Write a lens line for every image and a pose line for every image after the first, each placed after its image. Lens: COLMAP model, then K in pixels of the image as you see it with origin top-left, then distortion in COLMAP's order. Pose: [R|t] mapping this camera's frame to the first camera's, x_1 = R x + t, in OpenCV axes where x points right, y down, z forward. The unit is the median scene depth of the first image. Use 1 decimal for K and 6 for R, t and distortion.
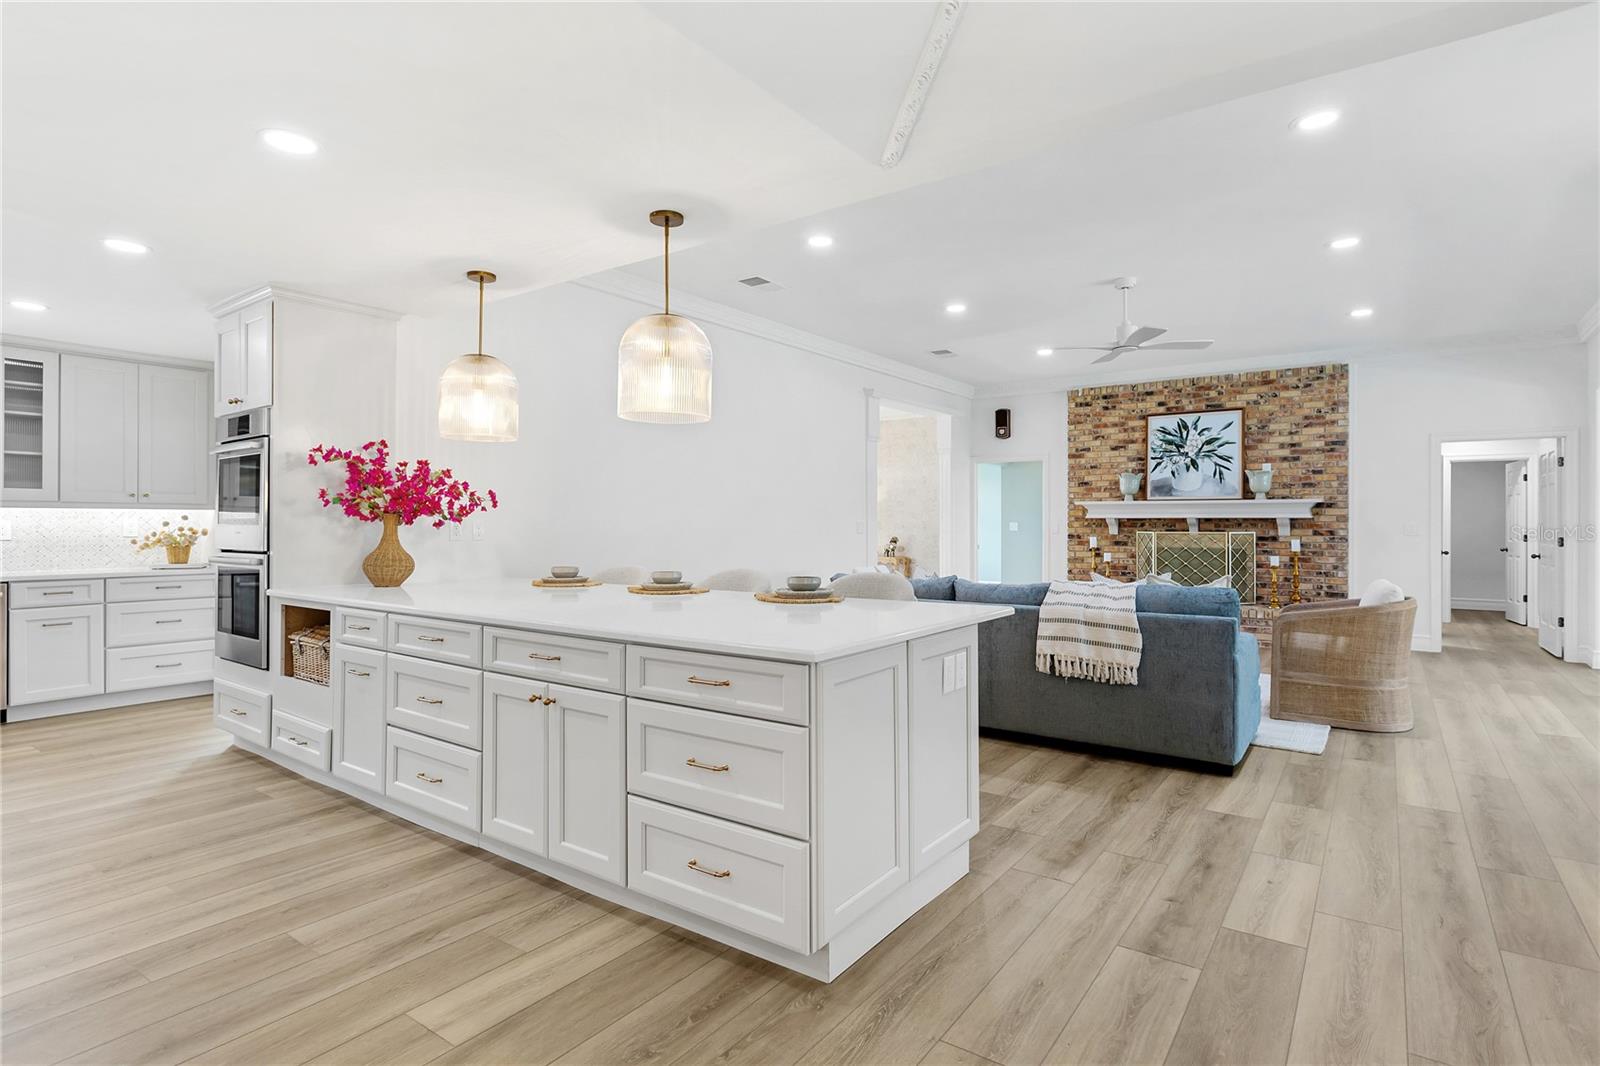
lens RADIAL K [[817.3, 0, 804.2], [0, 817.3, 528.8], [0, 0, 1]] dist [-0.000241, 0.000041]
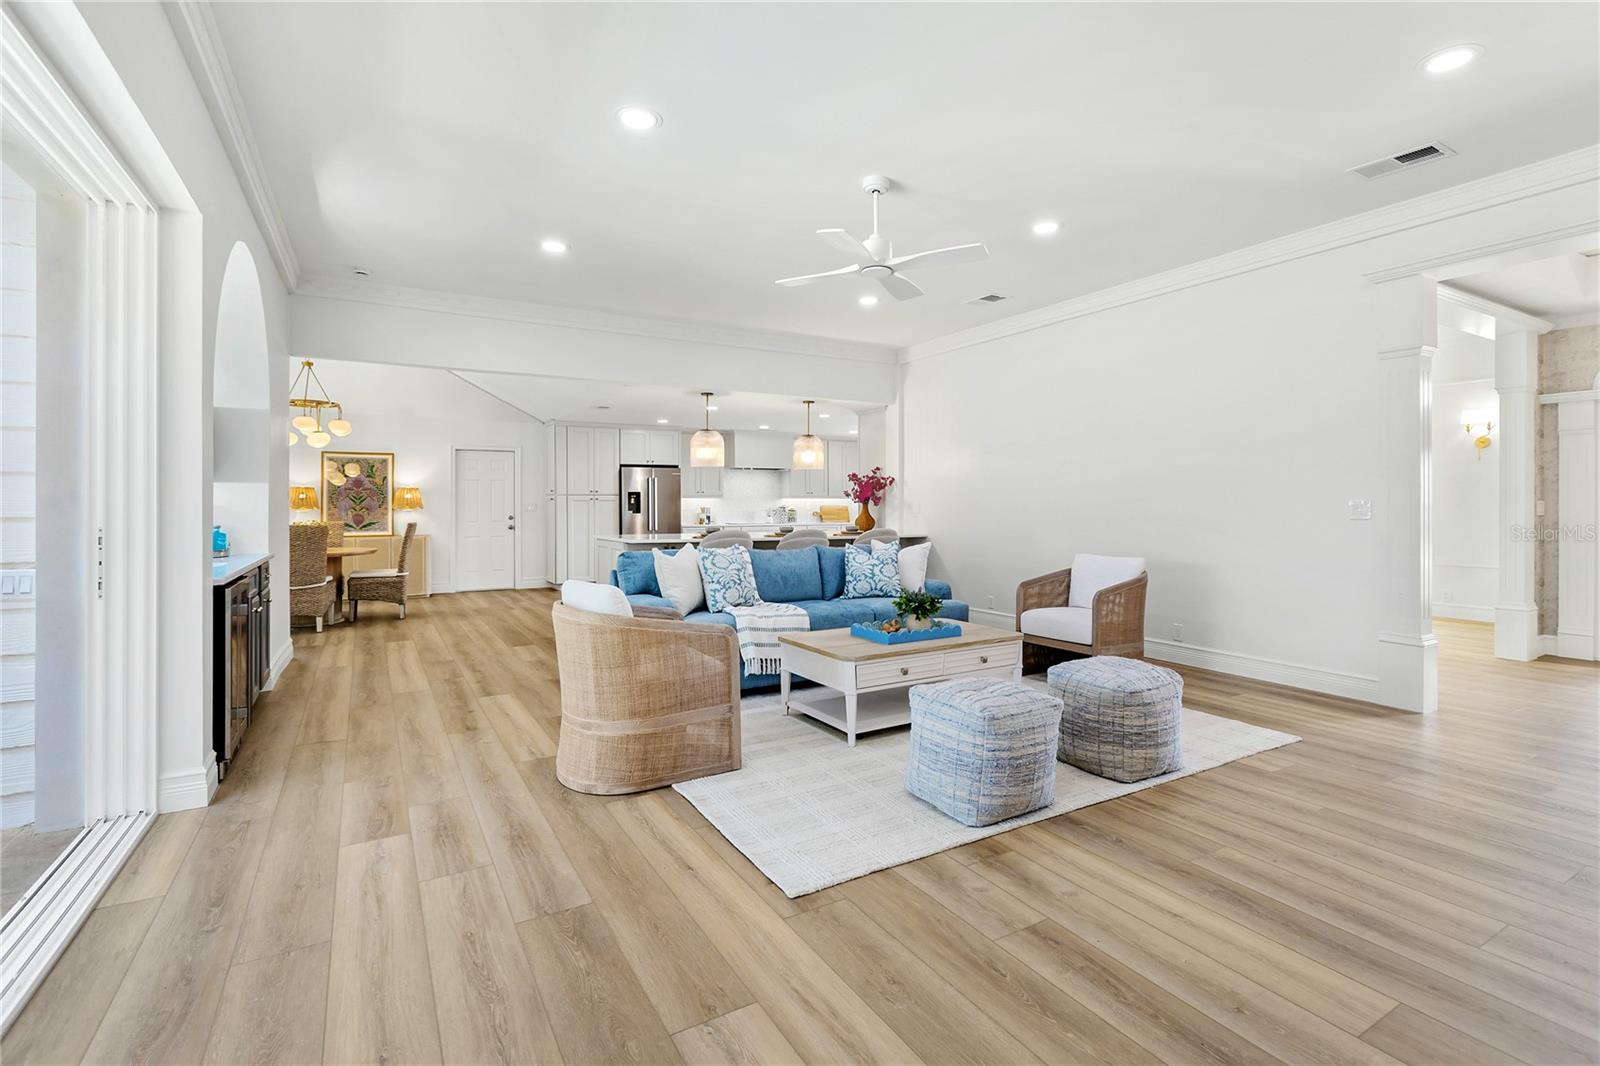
lens RADIAL K [[747.6, 0, 814.3], [0, 747.6, 501.7], [0, 0, 1]] dist [-0.000033, -0.000263]
pose [[-0.400423, -0.003643, -0.916323, 0.752650], [-0.003517, 0.999991, -0.002438, -0.003177], [0.916324, 0.002247, -0.400432, 0.877892]]
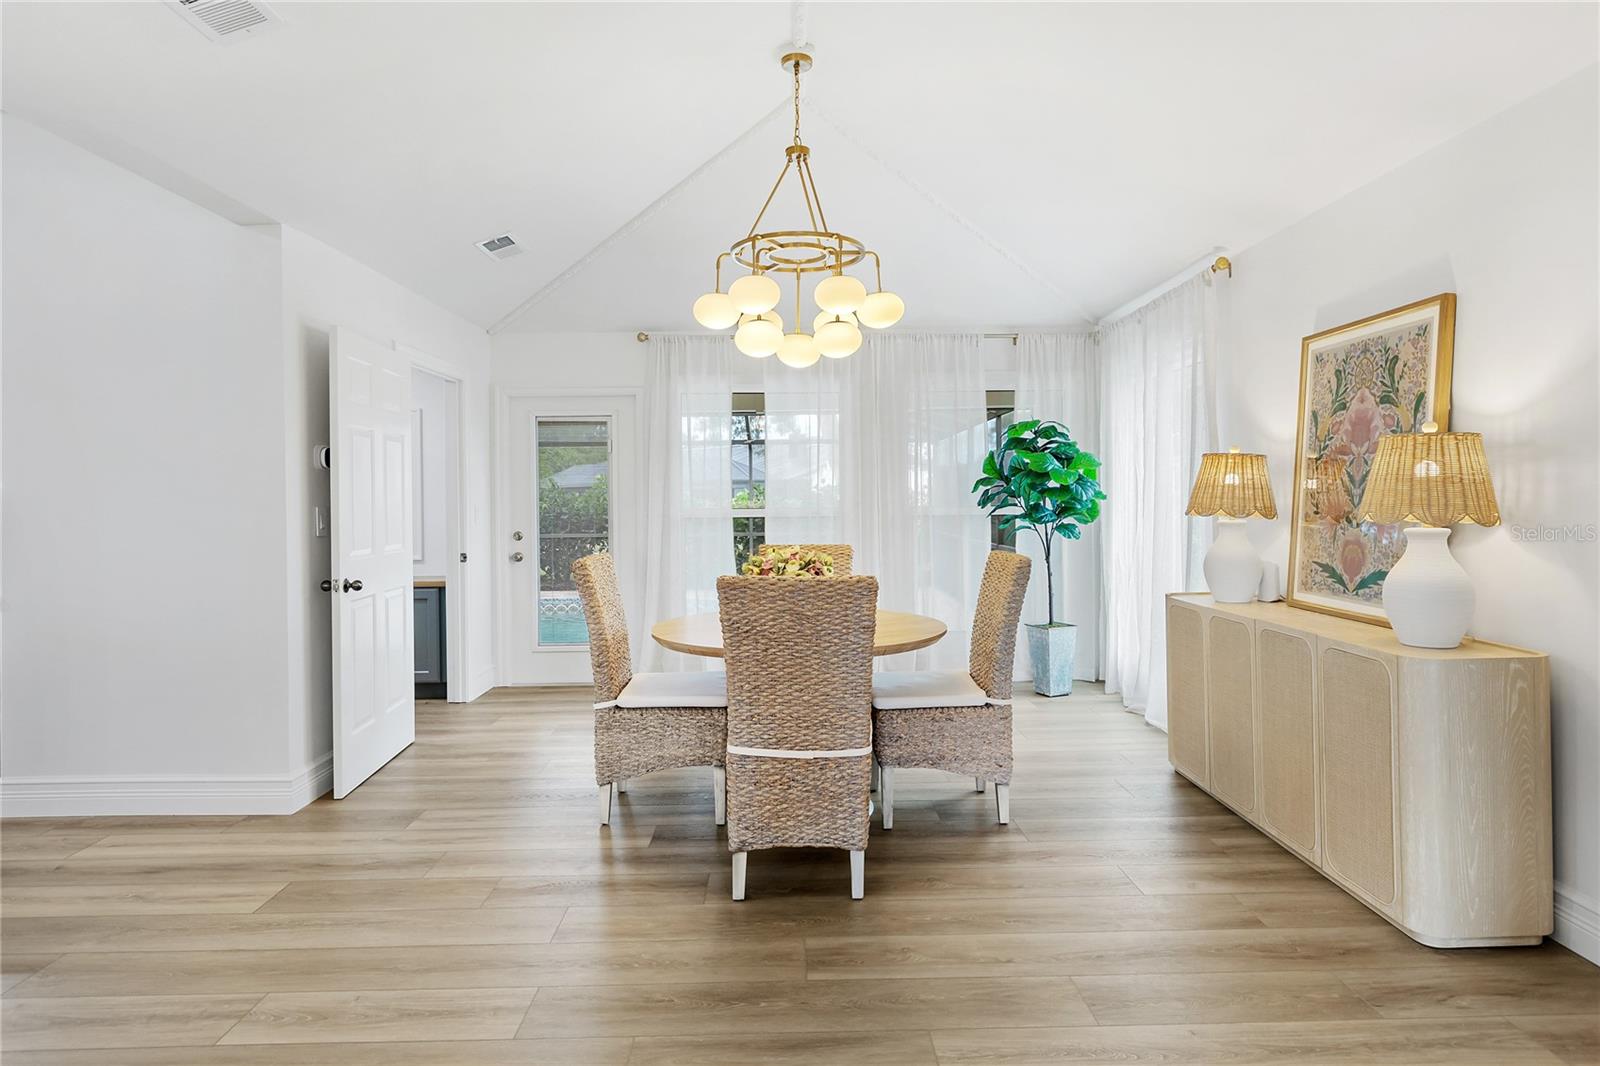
lens RADIAL K [[890.1, 0, 802.4], [0, 890.1, 497.5], [0, 0, 1]] dist [0.002582, -0.000885]
pose [[-0.598158, 0.003972, 0.801368, -0.201778], [0.012947, 0.999905, 0.004707, -0.006807], [-0.801273, 0.013191, -0.598153, 0.189187]]
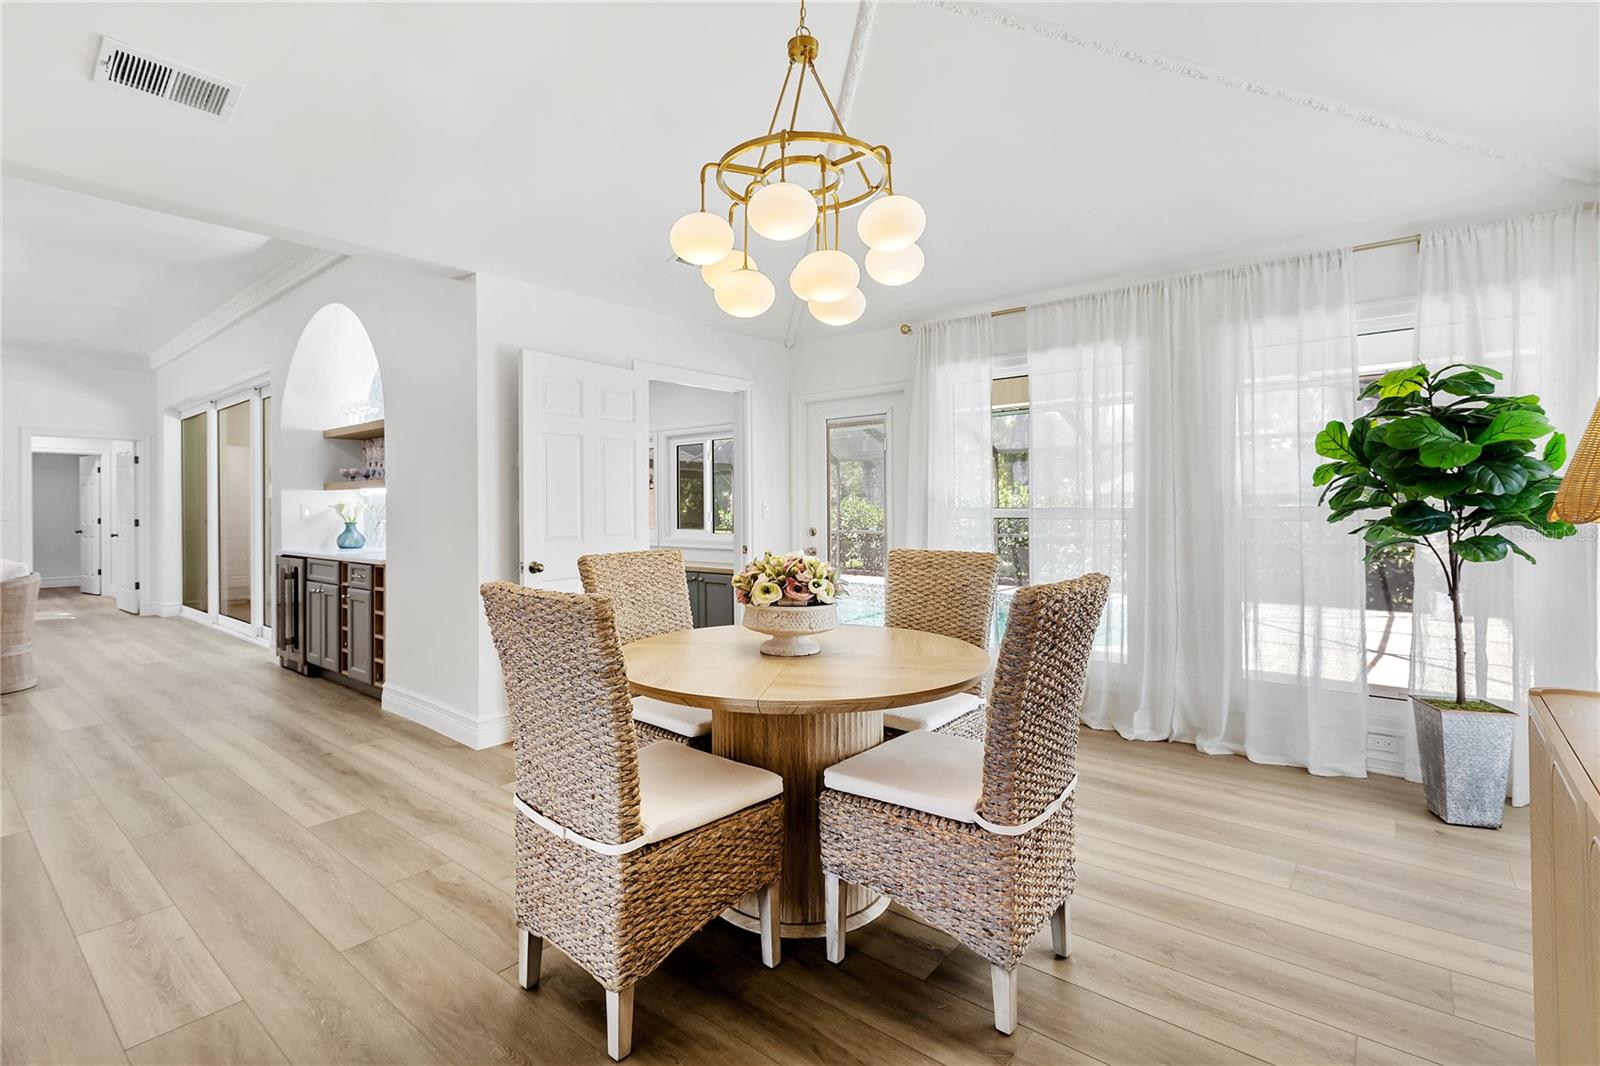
lens RADIAL K [[741.4, 0, 786.0], [0, 741.4, 513.6], [0, 0, 1]] dist [-0.001717, -0.001075]
pose [[0.074491, -0.013774, 0.997127, -0.134538], [0.013321, 0.999829, 0.012816, 0.000640], [-0.997133, 0.012328, 0.074662, -0.088841]]
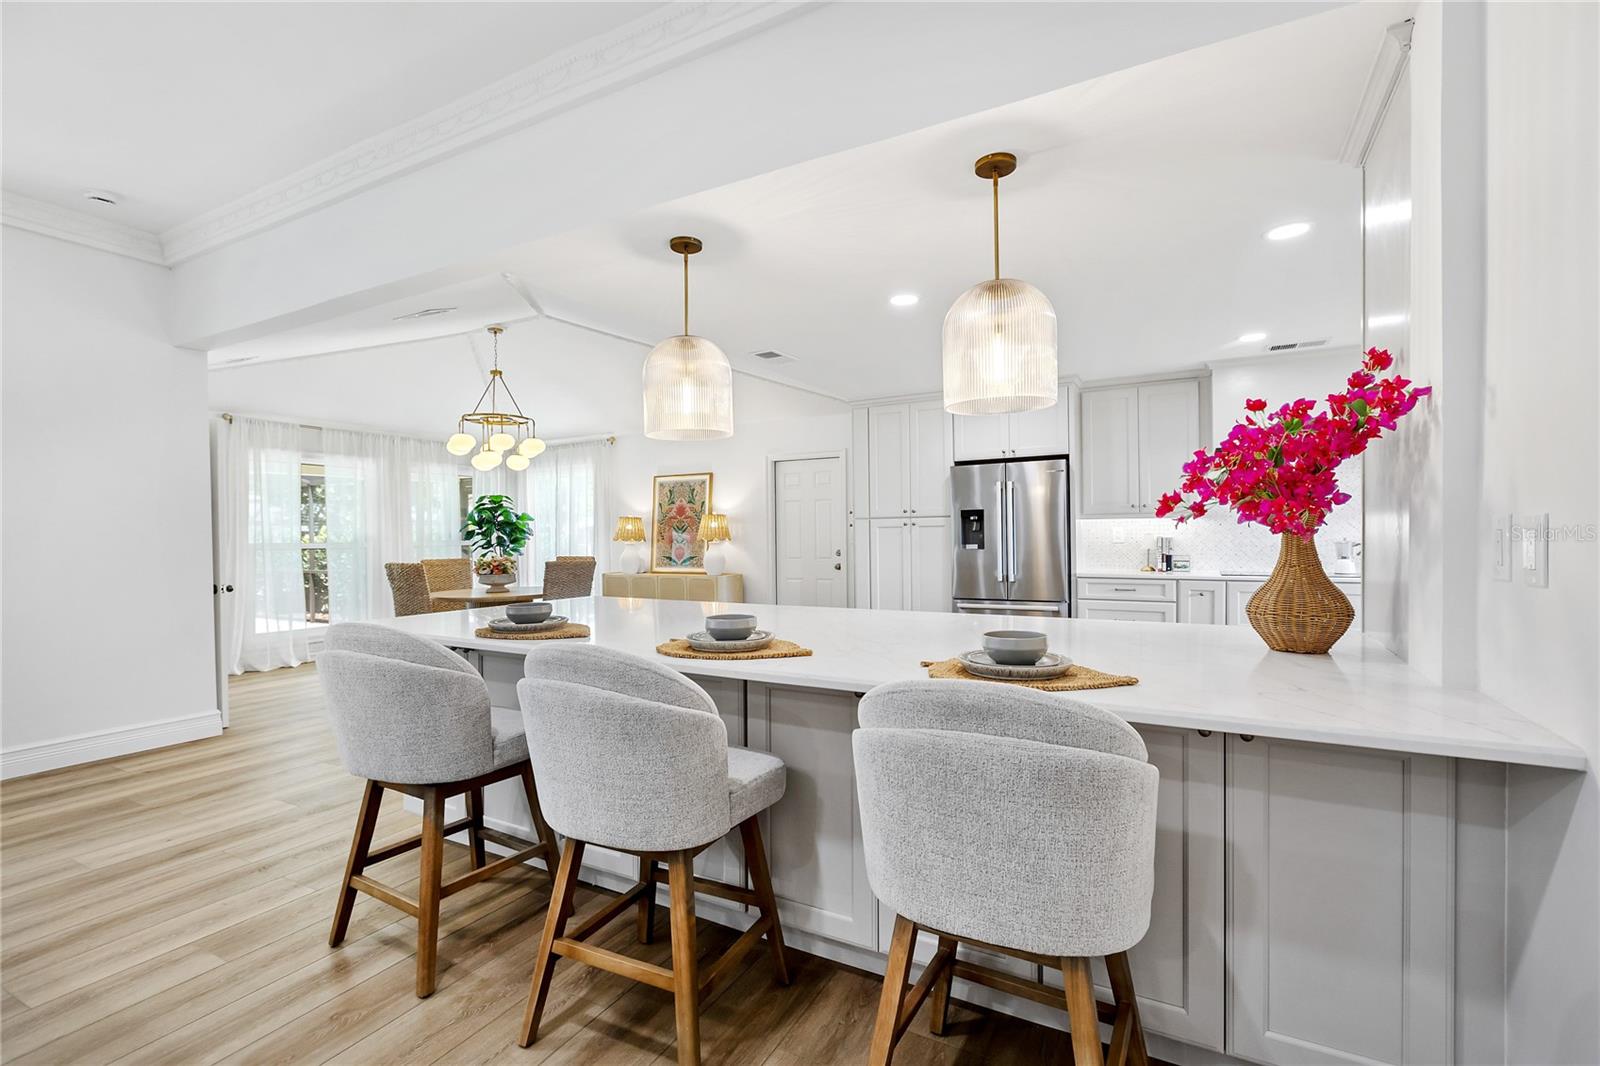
lens RADIAL K [[712.9, 0, 793.7], [0, 712.9, 538.1], [0, 0, 1]] dist [0.020715, -0.000185]
pose [[-0.993234, 0.010320, -0.115670, -0.072828], [0.009267, 0.999911, 0.009638, -0.003358], [0.115759, 0.008501, -0.993241, 0.722224]]
